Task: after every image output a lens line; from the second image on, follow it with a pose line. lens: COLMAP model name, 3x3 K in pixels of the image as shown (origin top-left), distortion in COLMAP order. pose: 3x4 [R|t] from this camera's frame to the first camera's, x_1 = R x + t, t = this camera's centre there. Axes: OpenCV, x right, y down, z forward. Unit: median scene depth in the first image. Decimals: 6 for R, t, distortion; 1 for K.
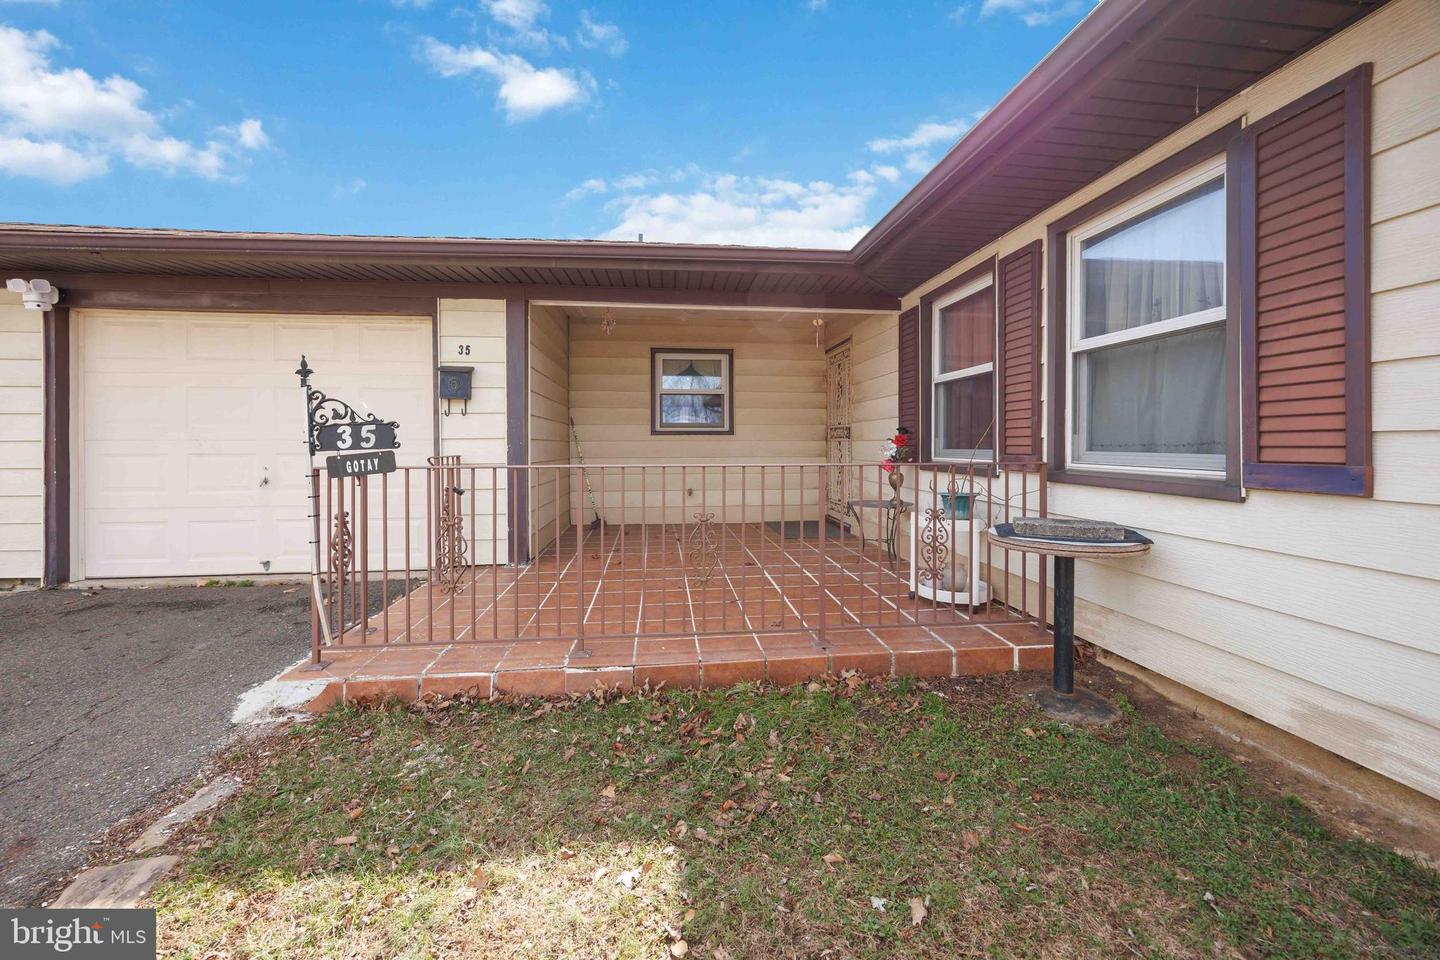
lens RADIAL K [[565.4, 0, 713.0], [0, 565.4, 446.4], [0, 0, 1]] dist [0.001299, 0.000139]
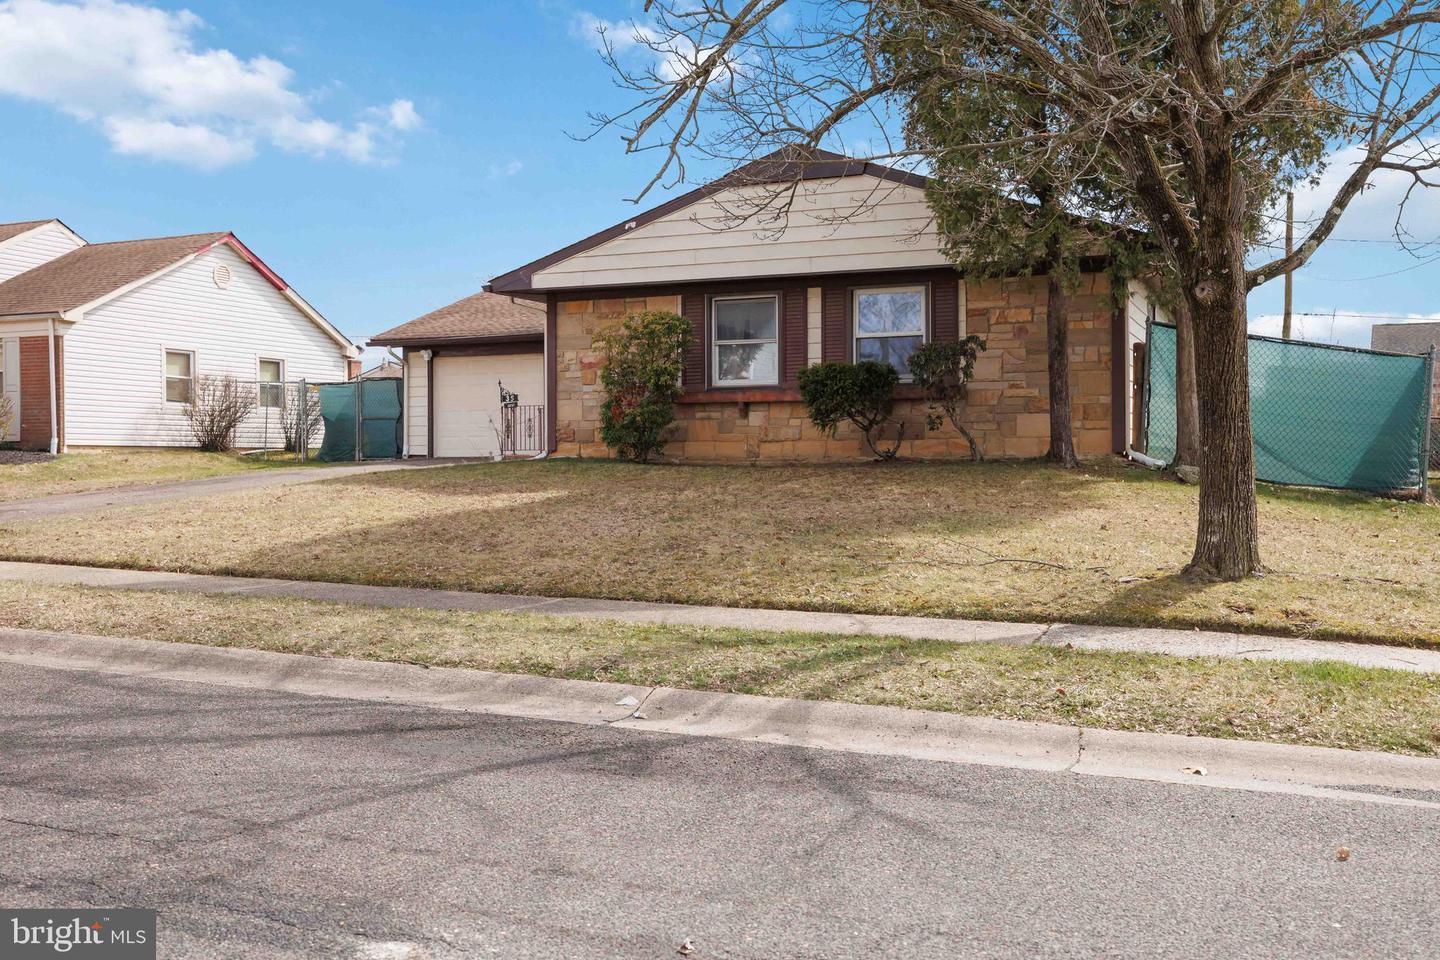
lens RADIAL K [[1350.5, 0, 721.6], [0, 1350.5, 495.8], [0, 0, 1]] dist [-0.000592, -0.002604]
pose [[0.884473, 0.008284, -0.466518, 3.994365], [0.001418, 0.999790, 0.020443, 0.369275], [0.466589, -0.018743, 0.884276, -5.240796]]
